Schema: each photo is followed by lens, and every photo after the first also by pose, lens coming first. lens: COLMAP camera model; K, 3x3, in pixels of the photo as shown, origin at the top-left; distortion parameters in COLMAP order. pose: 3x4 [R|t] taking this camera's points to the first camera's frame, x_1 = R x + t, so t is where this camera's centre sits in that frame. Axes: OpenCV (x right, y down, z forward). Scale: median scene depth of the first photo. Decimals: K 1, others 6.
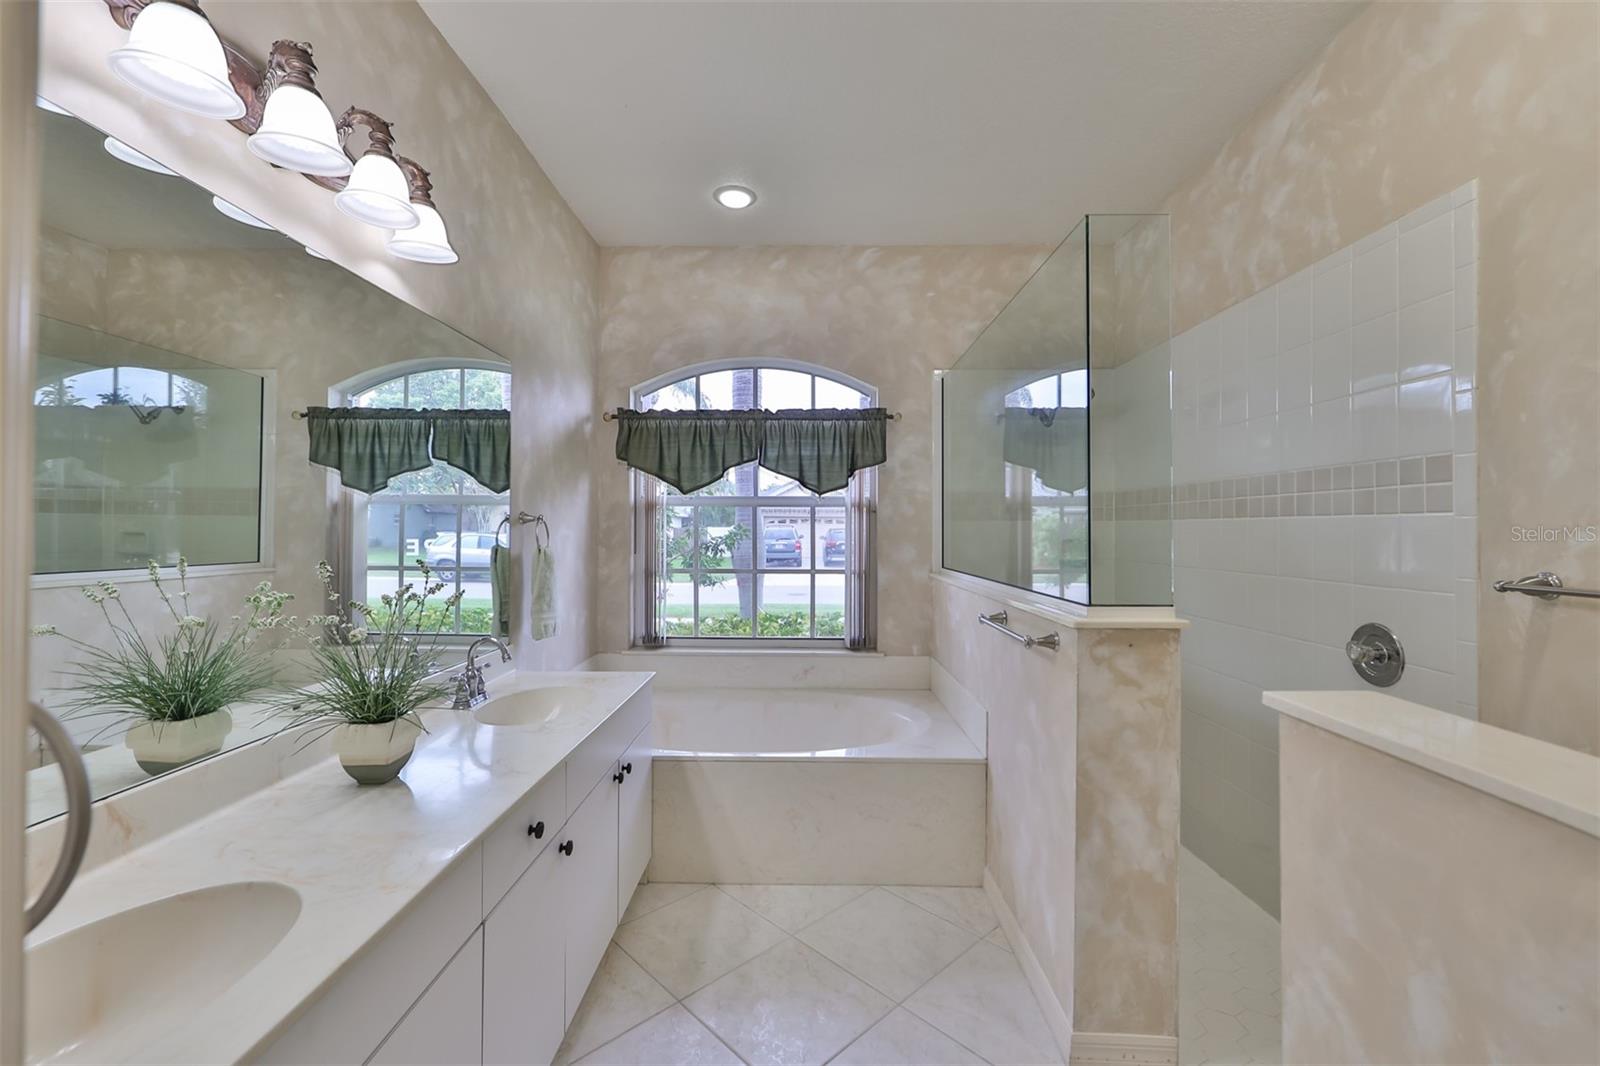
lens RADIAL K [[677.9, 0, 796.0], [0, 677.9, 530.4], [0, 0, 1]] dist [0.001026, 0.001048]
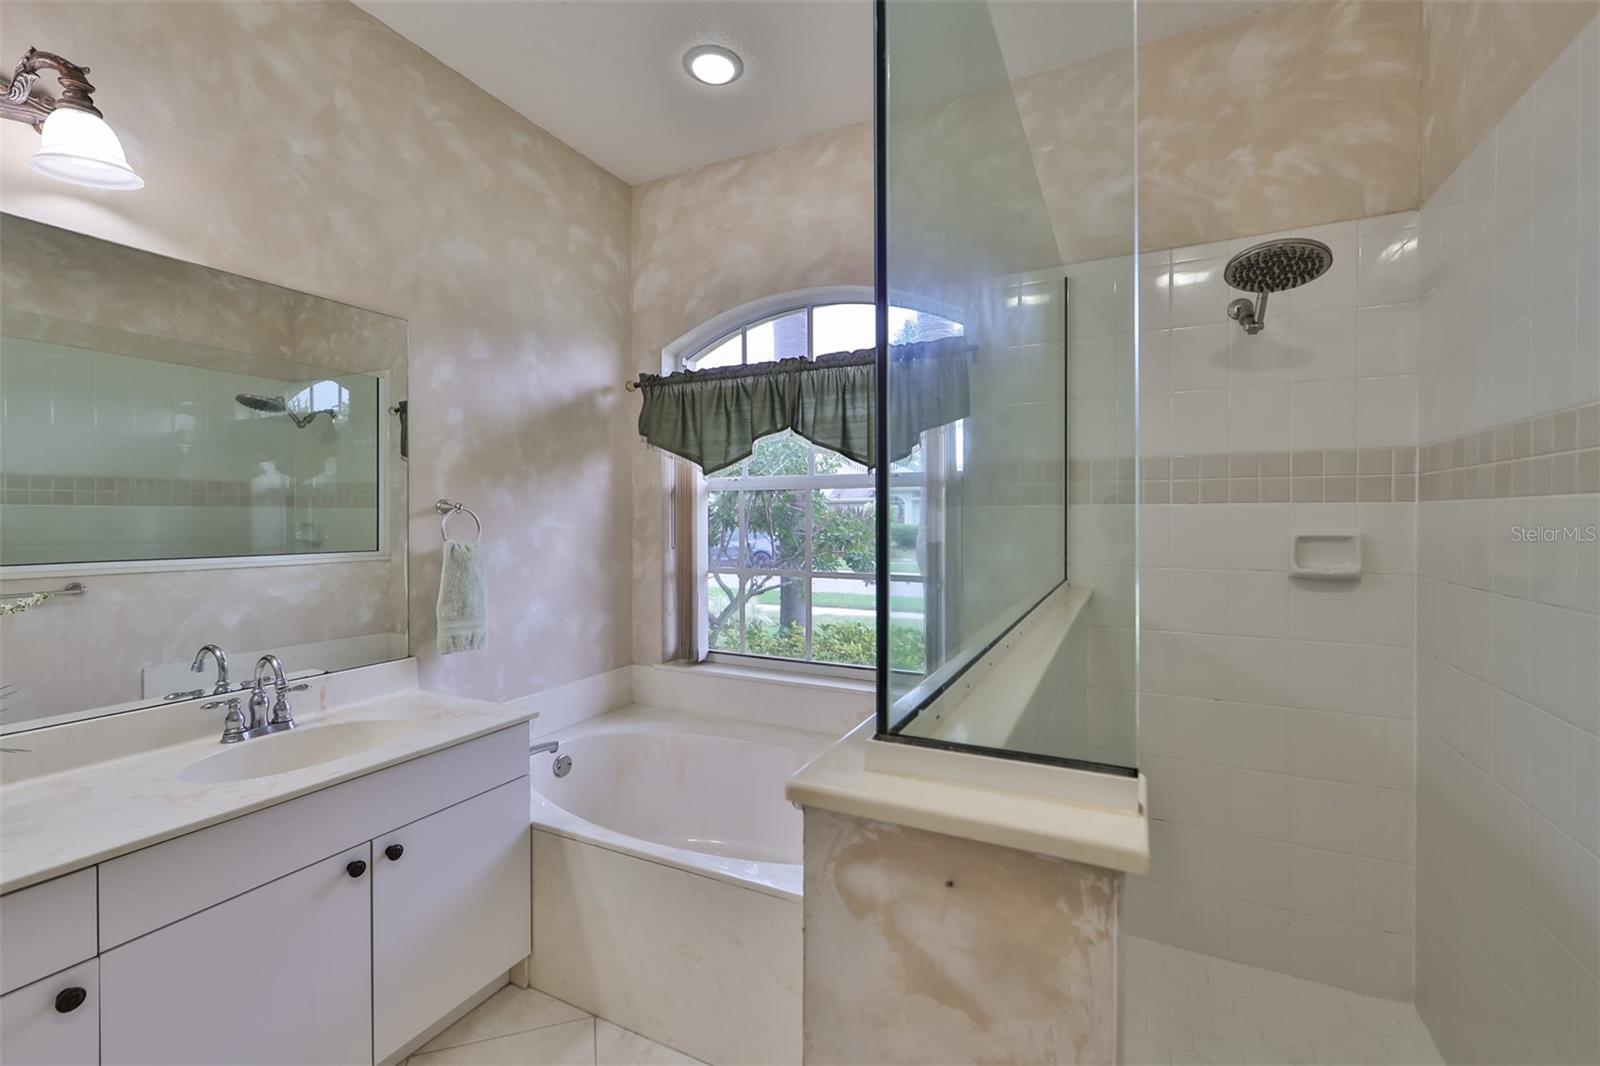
lens RADIAL K [[677.9, 0, 800.0], [0, 677.9, 527.0], [0, 0, 1]] dist [0.001026, 0.001048]
pose [[0.899474, 0.002214, -0.436969, 0.277794], [0.003907, 0.999906, 0.013109, -0.002739], [0.436957, -0.013498, 0.899381, 0.330649]]
